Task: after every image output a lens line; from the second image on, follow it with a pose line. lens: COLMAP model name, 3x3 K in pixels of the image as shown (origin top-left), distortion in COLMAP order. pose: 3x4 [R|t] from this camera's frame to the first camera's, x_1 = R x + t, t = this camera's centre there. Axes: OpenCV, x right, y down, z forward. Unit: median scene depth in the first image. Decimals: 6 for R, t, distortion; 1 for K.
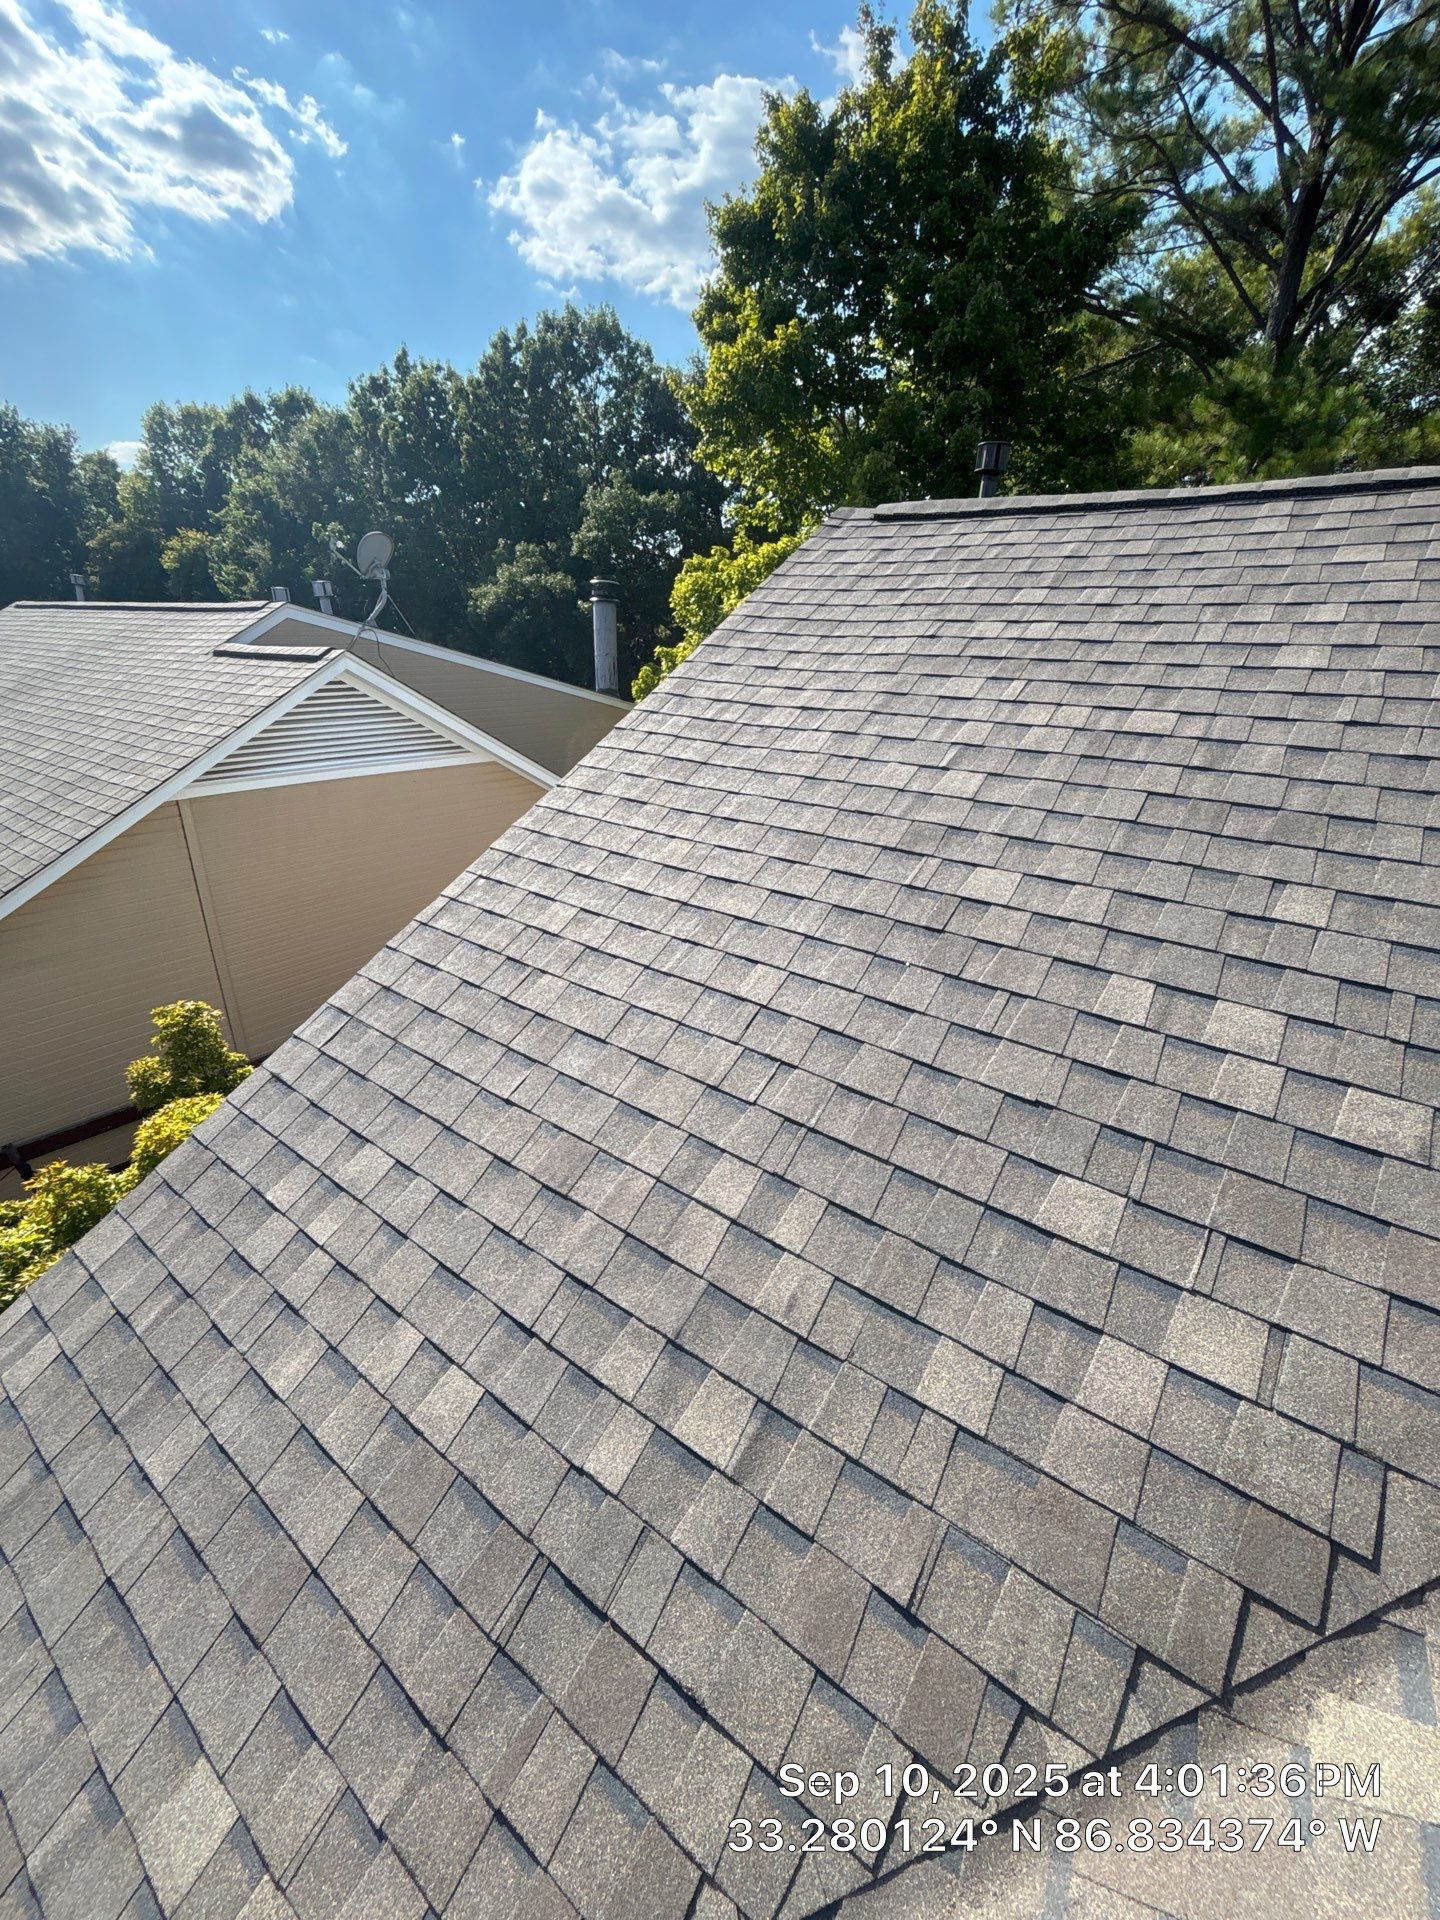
lens RADIAL K [[793.1, 0, 710.3], [0, 793.1, 962.2], [0, 0, 1]] dist [0.001122, 0.000516]
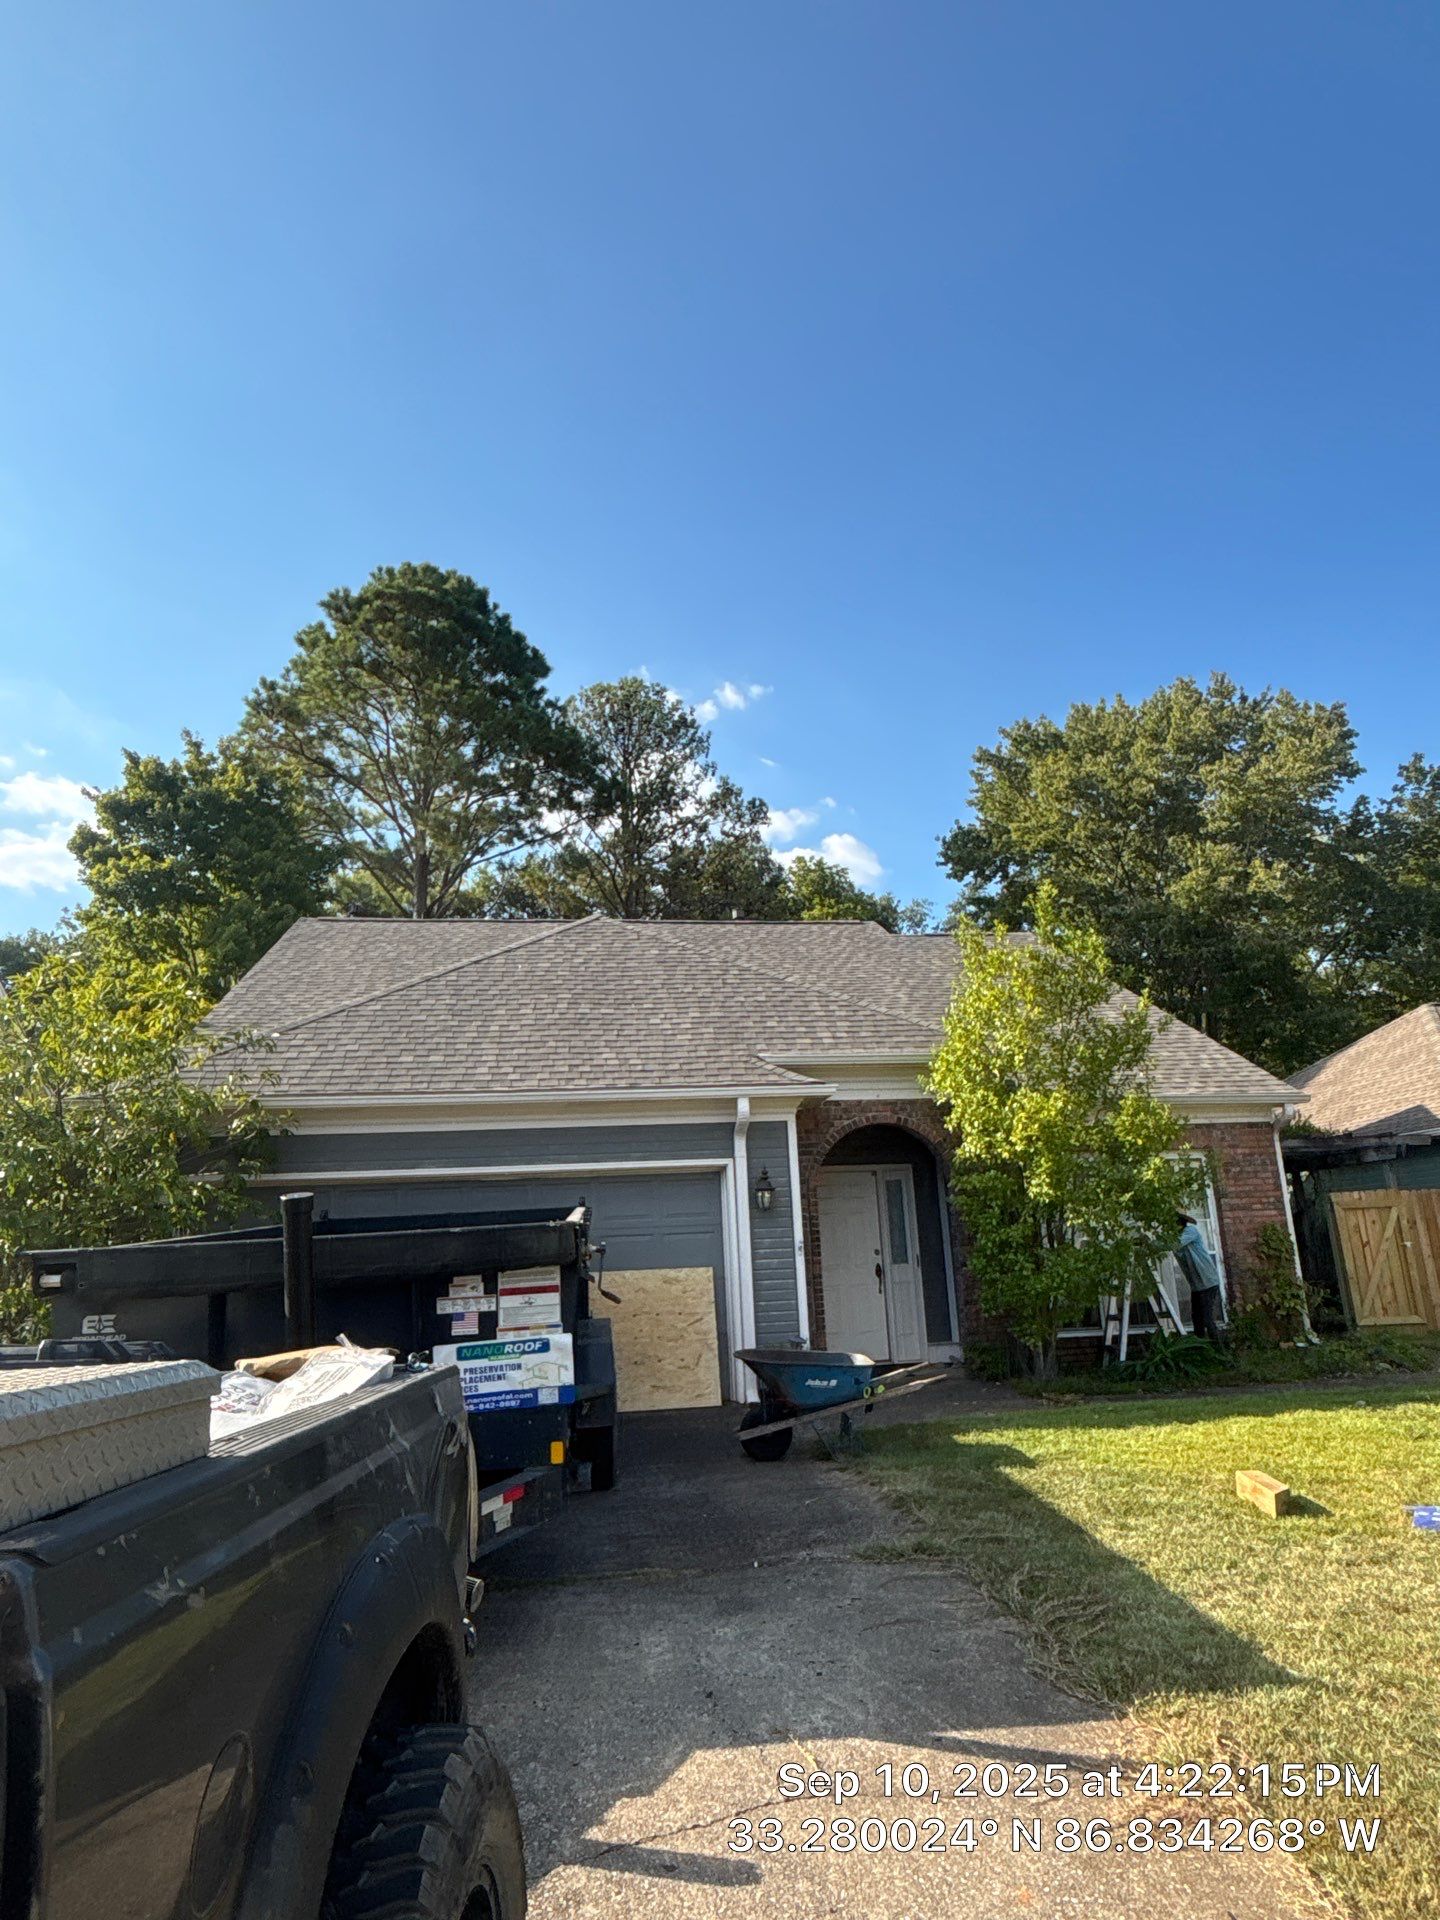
lens RADIAL K [[1032.4, 0, 713.3], [0, 1032.4, 974.0], [0, 0, 1]] dist [0.001275, -0.000474]
pose [[0.689416, 0.117189, 0.714824, -1.870859], [0.323589, 0.833063, -0.448660, 2.239616], [-0.648071, 0.540623, 0.536405, -2.353465]]
